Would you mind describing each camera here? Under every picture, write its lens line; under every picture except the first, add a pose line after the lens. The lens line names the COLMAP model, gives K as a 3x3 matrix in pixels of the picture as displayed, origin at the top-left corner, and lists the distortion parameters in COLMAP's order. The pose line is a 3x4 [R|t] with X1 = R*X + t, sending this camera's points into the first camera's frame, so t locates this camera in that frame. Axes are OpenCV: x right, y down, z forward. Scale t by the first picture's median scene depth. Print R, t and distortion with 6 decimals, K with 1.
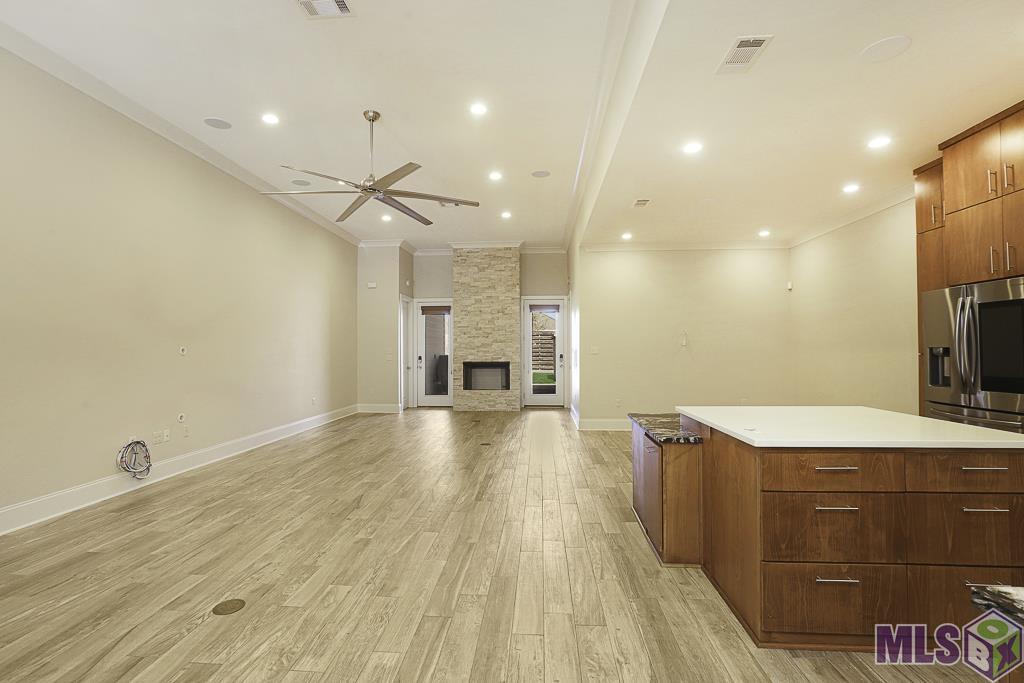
lens RADIAL K [[487.3, 0, 514.2], [0, 487.3, 368.0], [0, 0, 1]] dist [-0.046956, 0.023801]
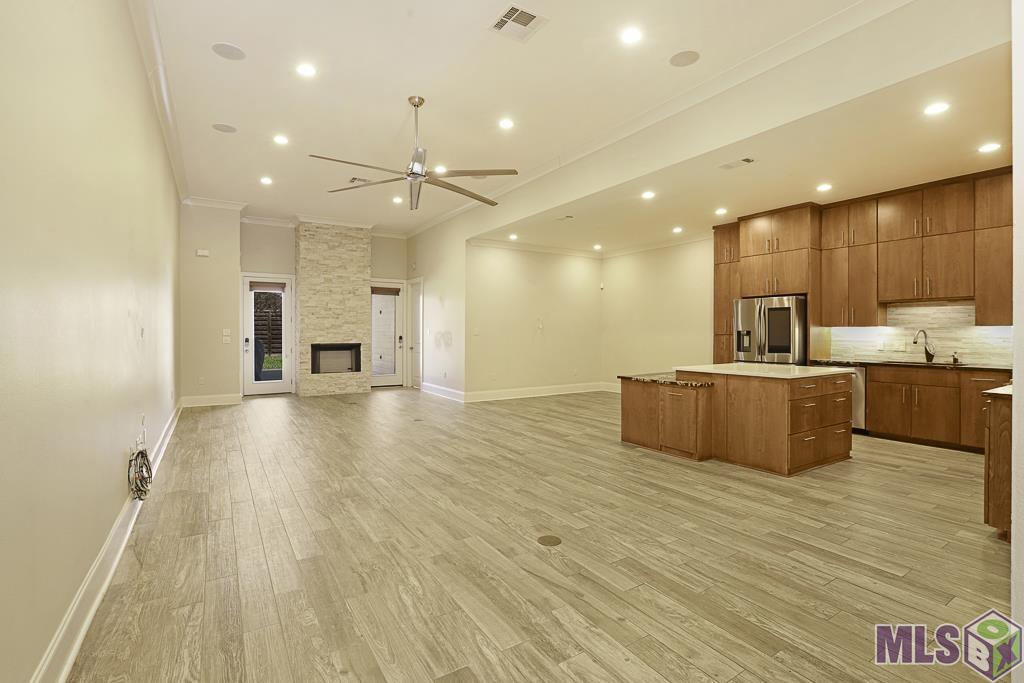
lens RADIAL K [[487.3, 0, 514.2], [0, 487.3, 368.0], [0, 0, 1]] dist [-0.046956, 0.023801]
pose [[0.791024, -0.042231, 0.610326, -0.669818], [0.019799, 0.998859, 0.043455, 0.001094], [-0.611465, -0.022290, 0.790958, 0.039974]]
